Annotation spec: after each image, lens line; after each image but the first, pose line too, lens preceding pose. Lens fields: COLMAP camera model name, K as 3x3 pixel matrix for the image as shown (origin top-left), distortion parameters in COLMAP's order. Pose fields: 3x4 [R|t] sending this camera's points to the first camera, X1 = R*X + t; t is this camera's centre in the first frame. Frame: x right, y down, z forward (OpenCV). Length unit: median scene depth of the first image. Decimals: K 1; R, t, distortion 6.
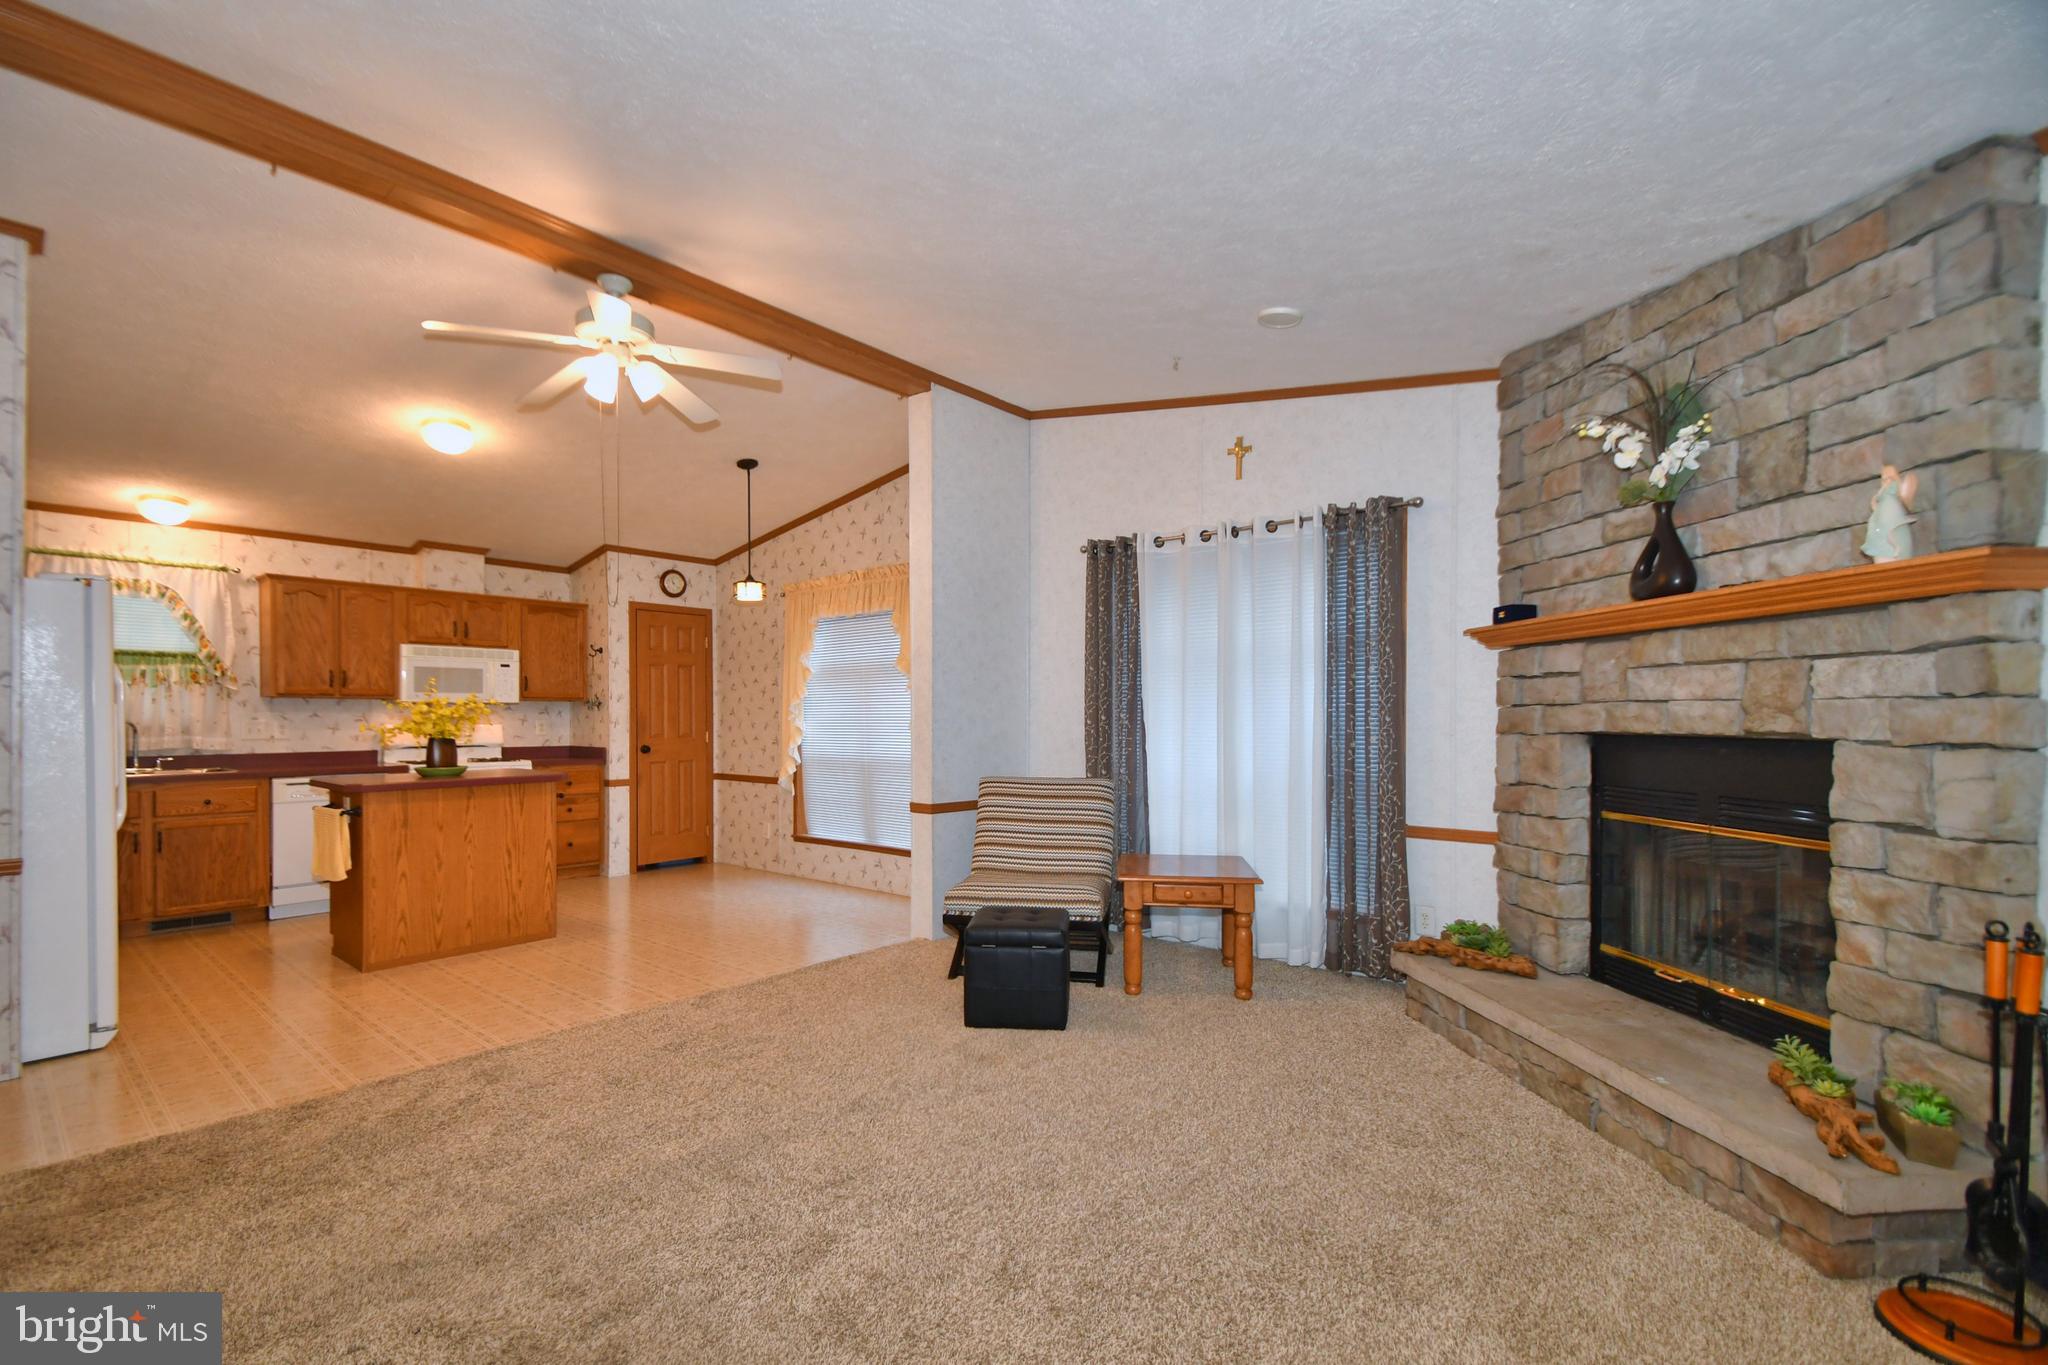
lens RADIAL K [[897.2, 0, 999.6], [0, 897.2, 717.2], [0, 0, 1]] dist [0.037048, -0.026897]
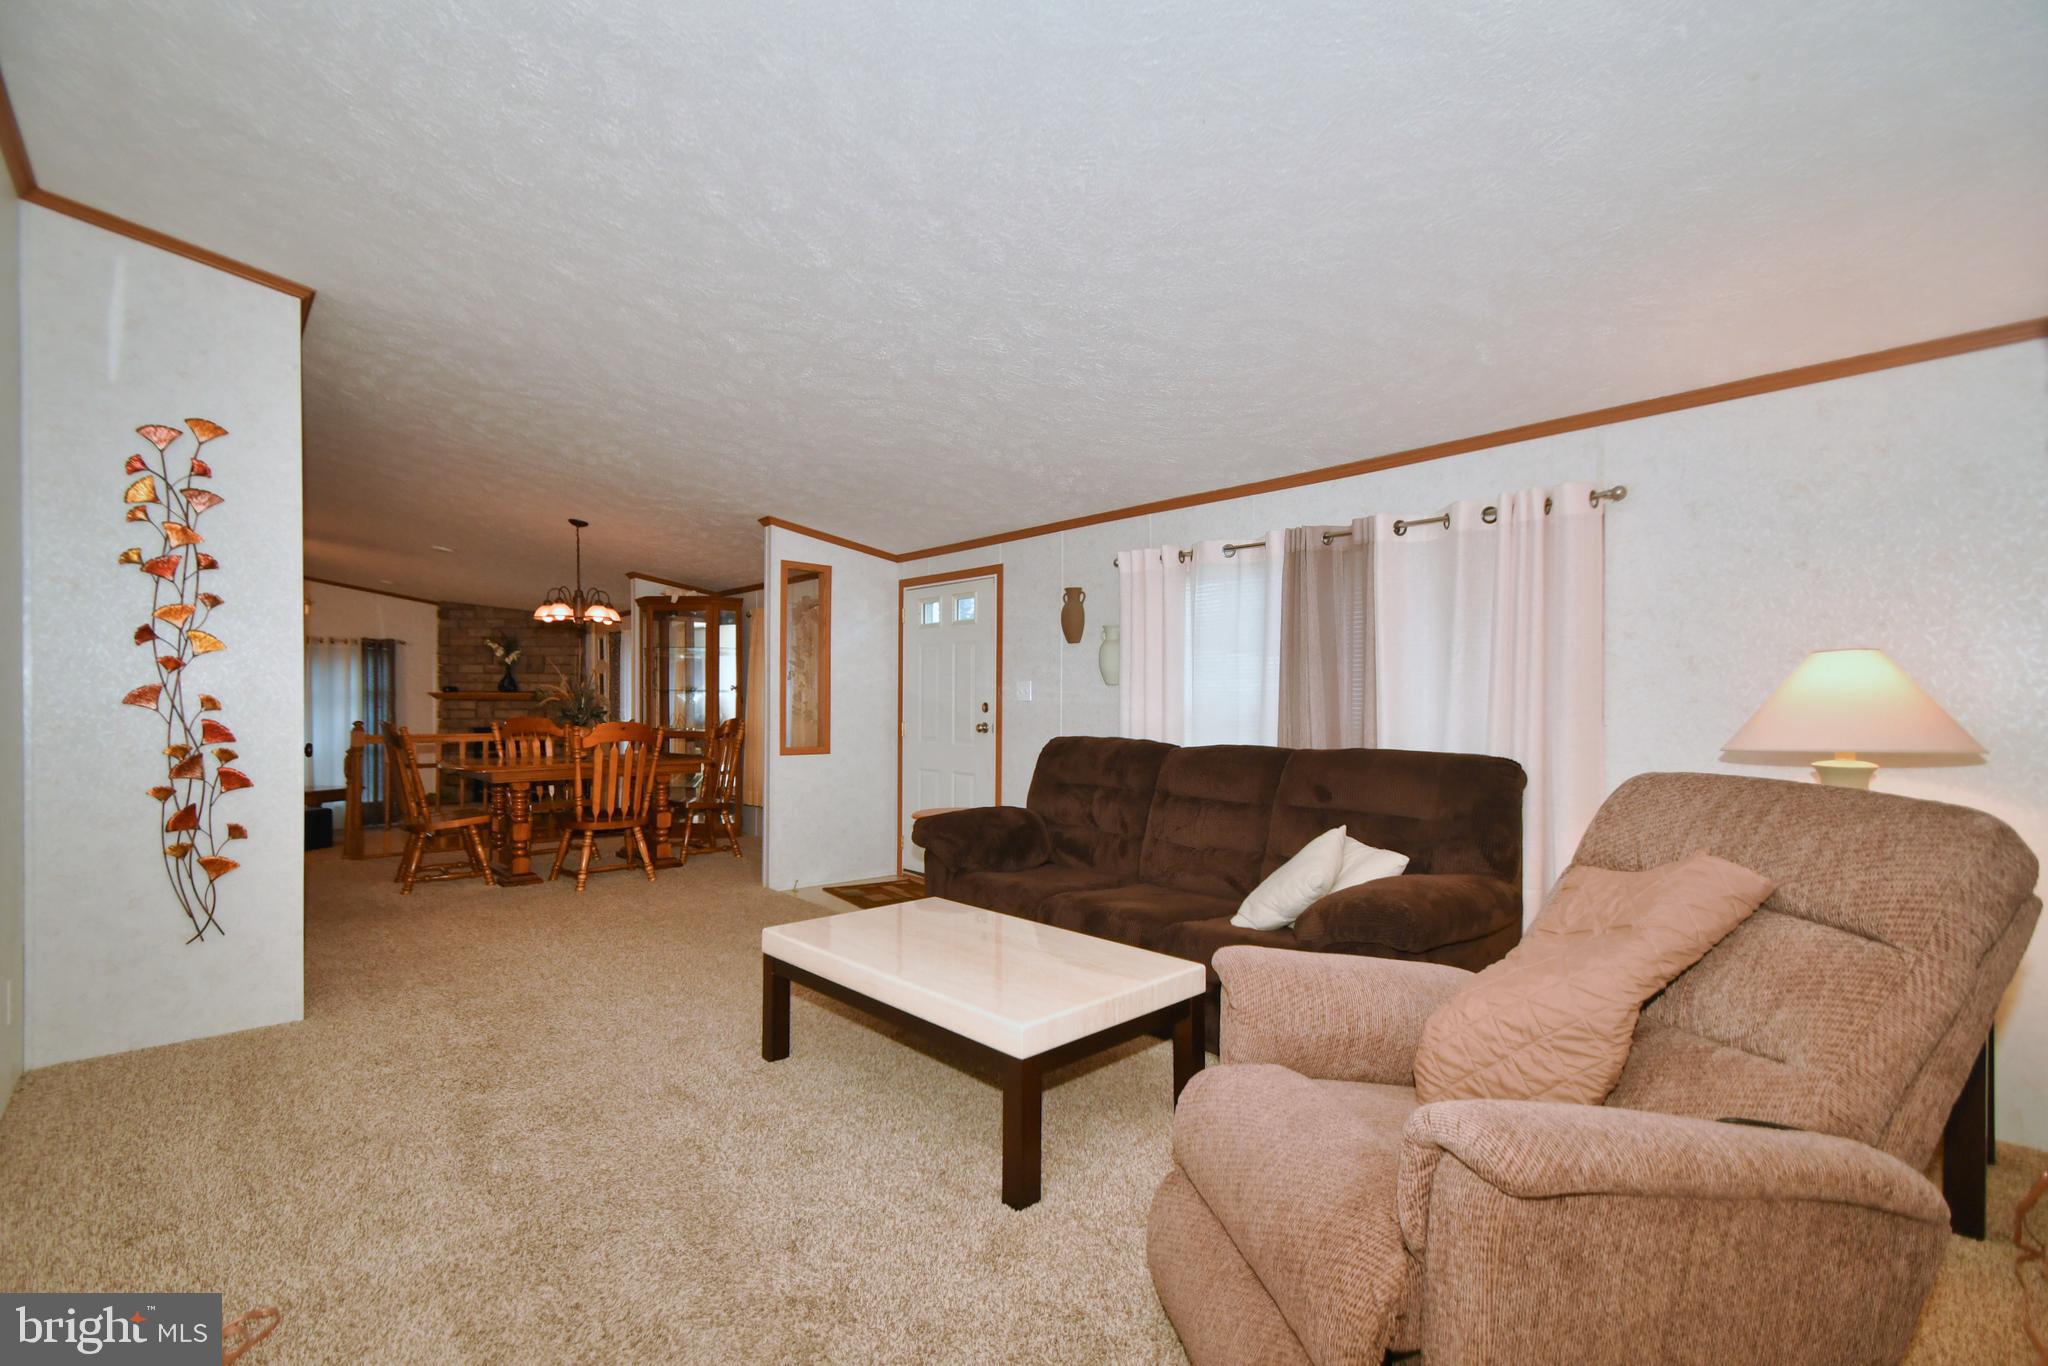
lens RADIAL K [[903.3, 0, 1028.7], [0, 903.3, 711.2], [0, 0, 1]] dist [0.001828, 0.000018]
pose [[0.109756, -0.002251, 0.993956, -1.510474], [-0.000042, 0.999997, 0.002269, -0.031486], [-0.993959, -0.000290, 0.109756, -0.858668]]
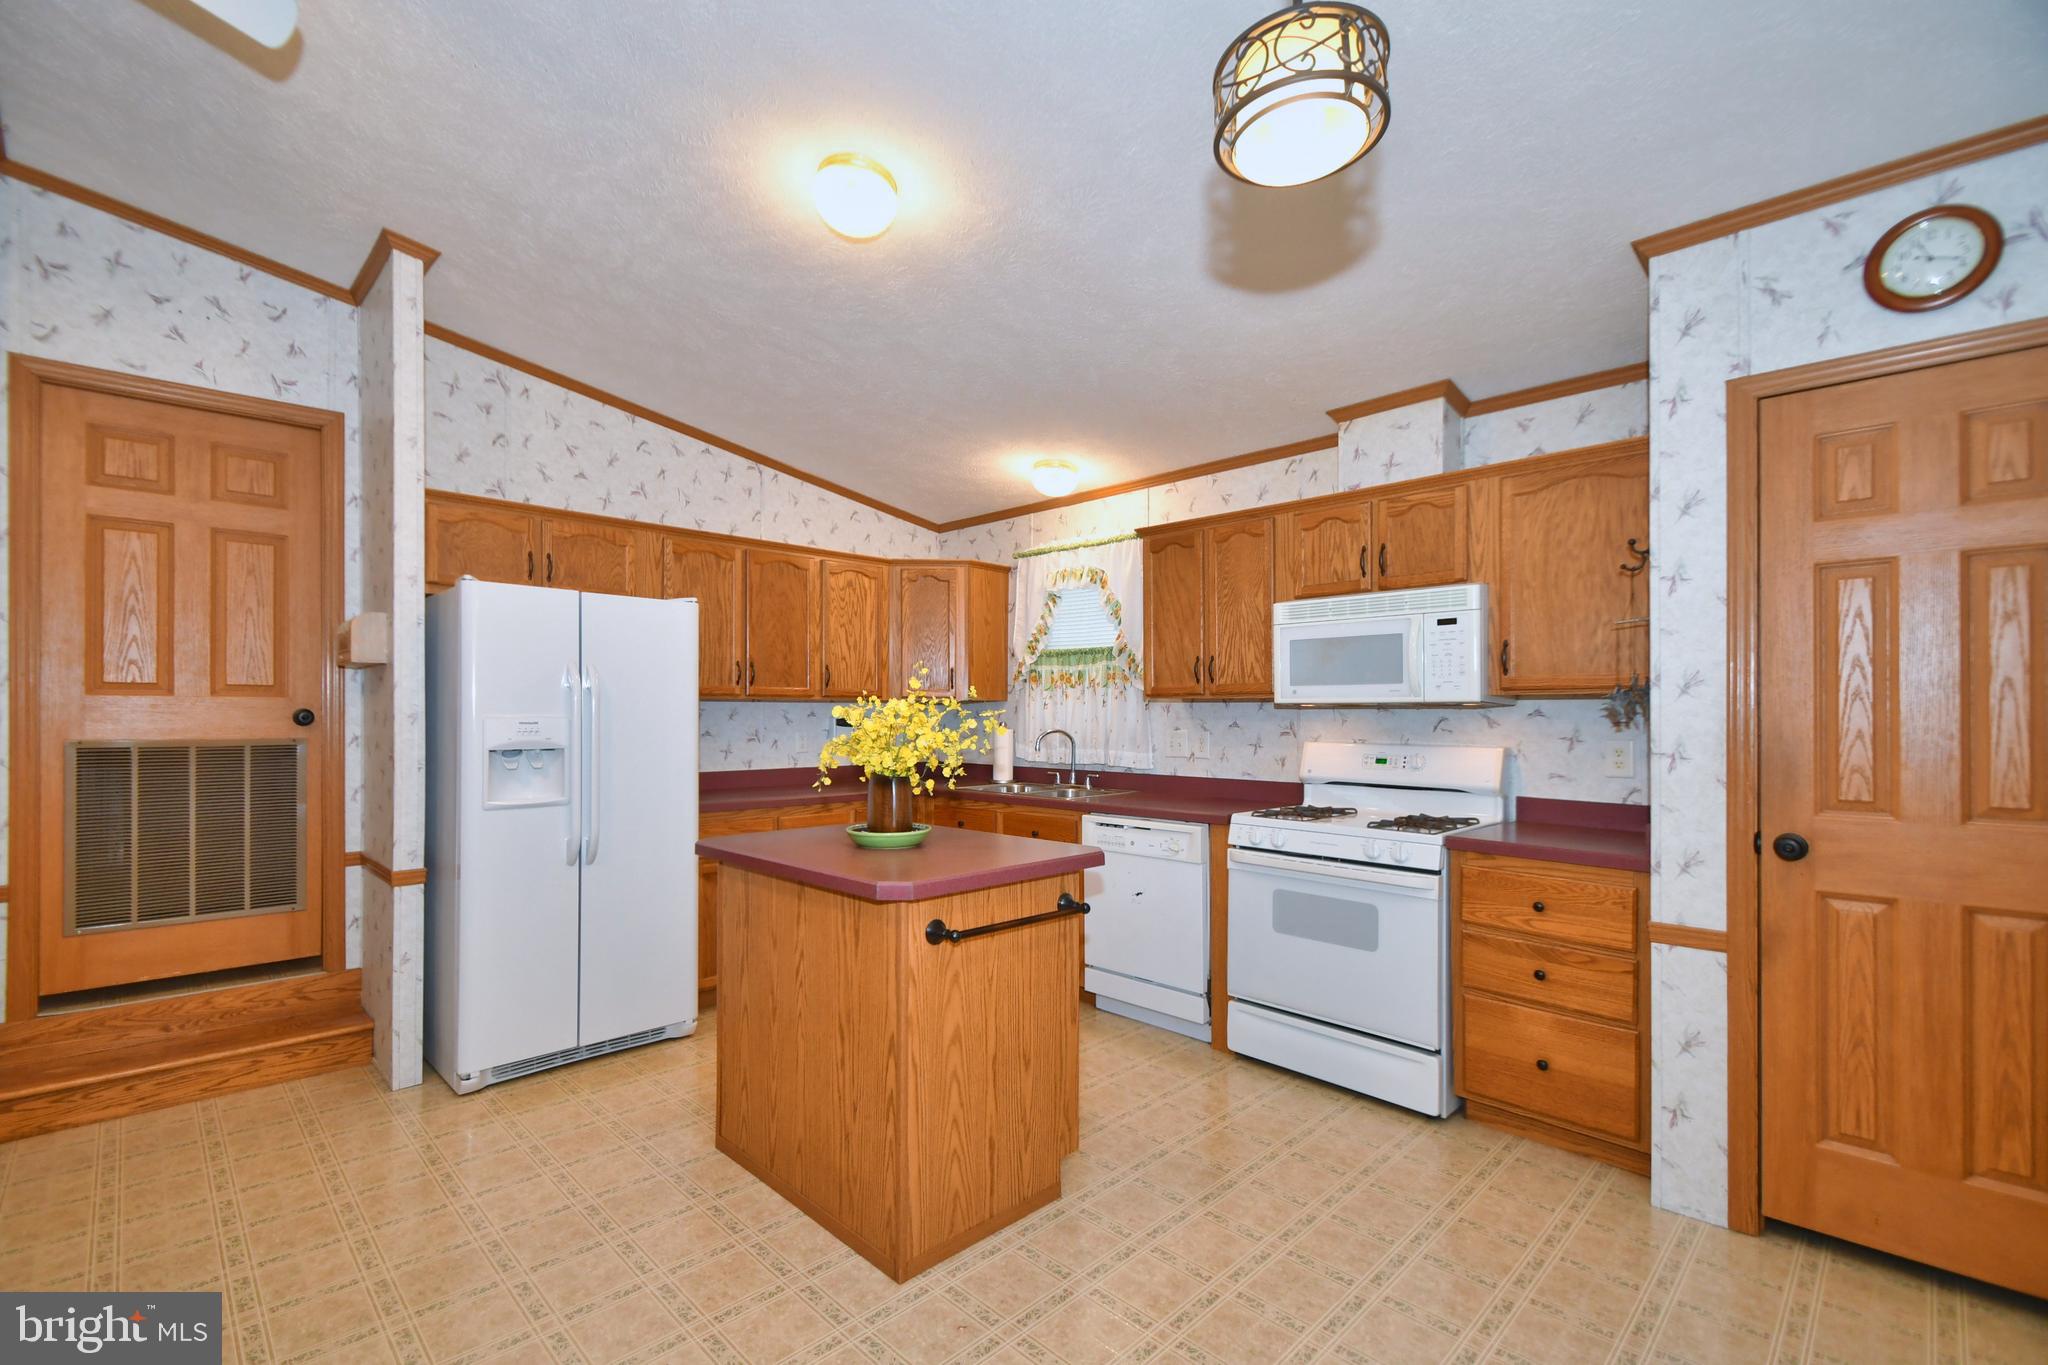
lens RADIAL K [[901.3, 0, 997.7], [0, 901.3, 712.0], [0, 0, 1]] dist [0.002309, -0.000204]
pose [[-0.093671, -0.000540, -0.995603, -0.082212], [-0.002611, 0.999997, -0.000296, -0.012264], [0.995600, 0.002572, -0.093672, 0.996927]]
